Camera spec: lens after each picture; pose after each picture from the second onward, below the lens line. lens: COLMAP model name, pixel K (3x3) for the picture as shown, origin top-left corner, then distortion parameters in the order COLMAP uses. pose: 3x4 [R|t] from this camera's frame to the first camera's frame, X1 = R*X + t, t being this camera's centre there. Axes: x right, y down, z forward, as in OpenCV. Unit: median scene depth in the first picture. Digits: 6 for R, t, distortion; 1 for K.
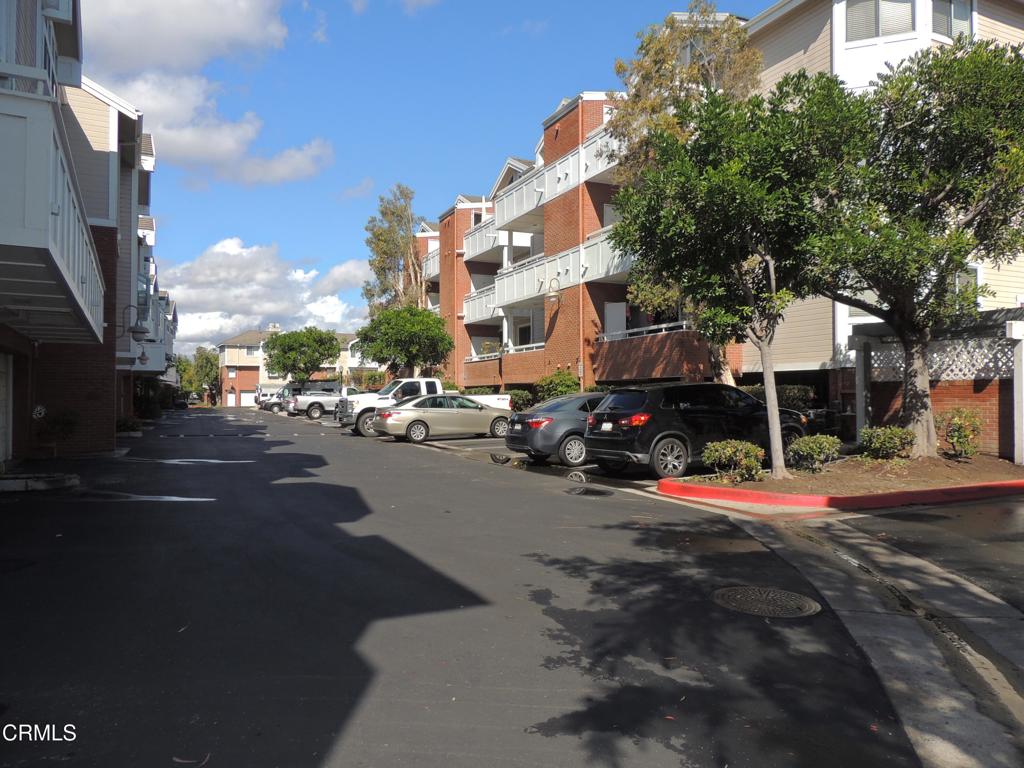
lens RADIAL K [[728.1, 0, 509.0], [0, 728.1, 387.3], [0, 0, 1]] dist [-0.019642, -0.002945]
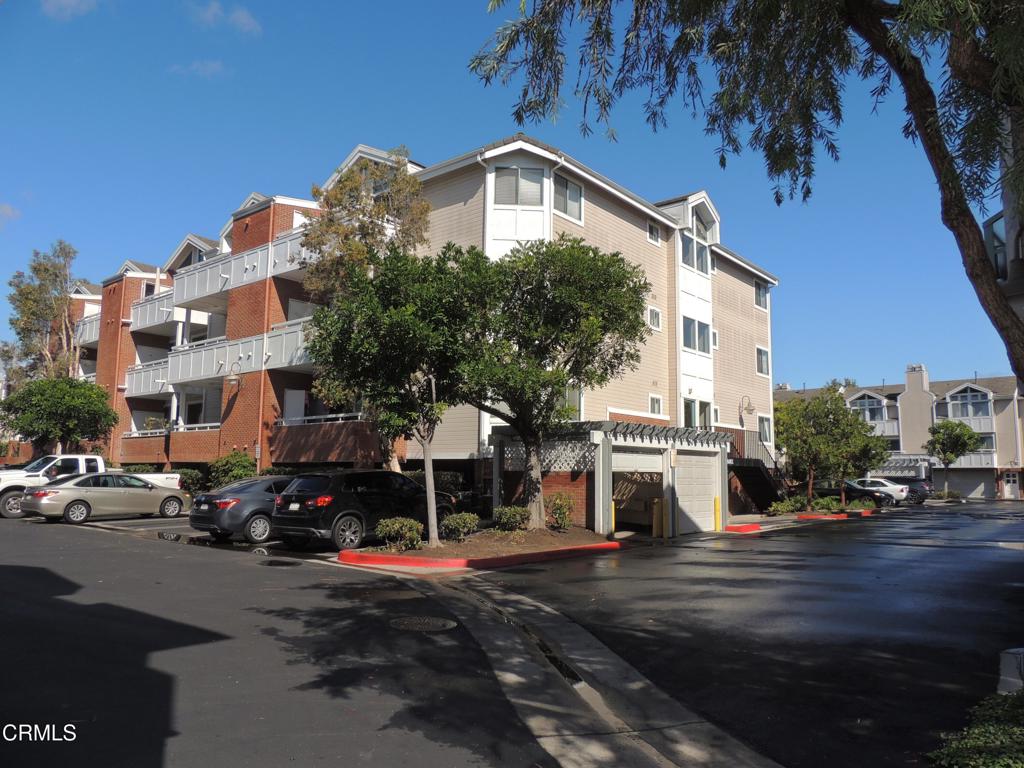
lens RADIAL K [[736.2, 0, 509.6], [0, 736.2, 385.2], [0, 0, 1]] dist [-0.016894, 0.009197]
pose [[0.898257, 0.067470, 0.434260, -0.083997], [-0.020288, 0.993457, -0.112386, -0.014573], [-0.439001, 0.092142, 0.893749, -0.227578]]
